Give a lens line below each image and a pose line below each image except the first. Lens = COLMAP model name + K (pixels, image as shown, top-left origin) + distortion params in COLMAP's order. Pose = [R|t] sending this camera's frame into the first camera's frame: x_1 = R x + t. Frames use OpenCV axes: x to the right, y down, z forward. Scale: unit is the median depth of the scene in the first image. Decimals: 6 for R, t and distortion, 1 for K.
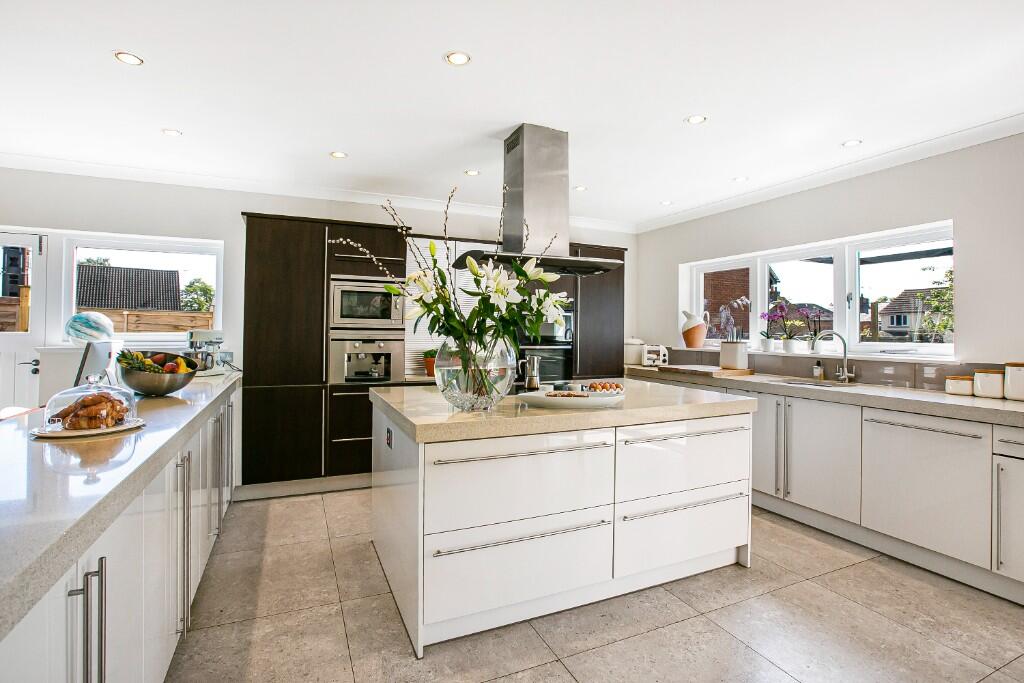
lens RADIAL K [[470.0, 0, 502.8], [0, 470.0, 322.0], [0, 0, 1]] dist [-0.027236, 0.008179]
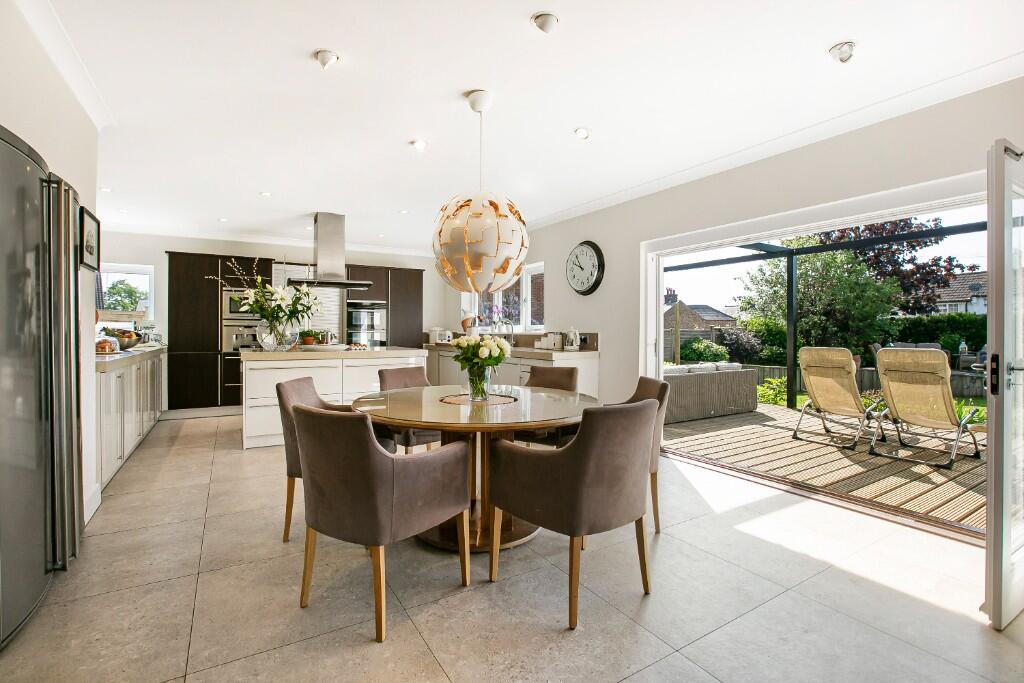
lens RADIAL K [[470.0, 0, 515.4], [0, 470.0, 332.6], [0, 0, 1]] dist [-0.027236, 0.008179]
pose [[0.992012, -0.007060, 0.125944, 0.486598], [0.004783, 0.999820, 0.018368, 0.037664], [-0.126051, -0.017619, 0.991867, -0.837146]]
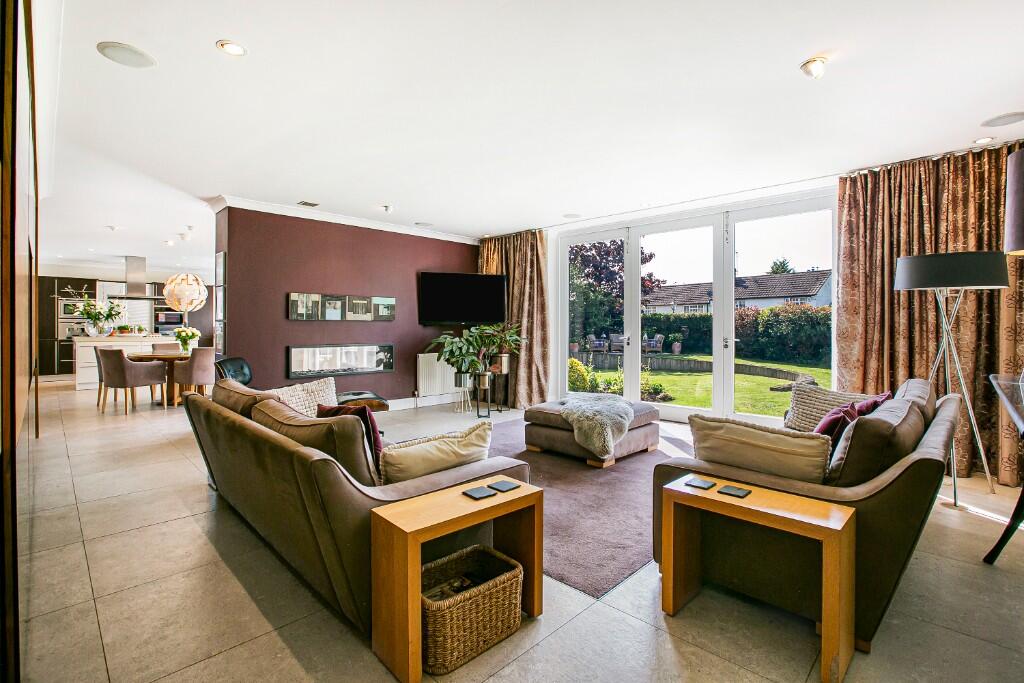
lens RADIAL K [[470.0, 0, 515.1], [0, 470.0, 331.5], [0, 0, 1]] dist [-0.027236, 0.008179]
pose [[0.932723, -0.012521, 0.360376, 1.109320], [0.001521, 0.999525, 0.030793, 0.012771], [-0.360590, -0.028173, 0.932299, -2.384741]]
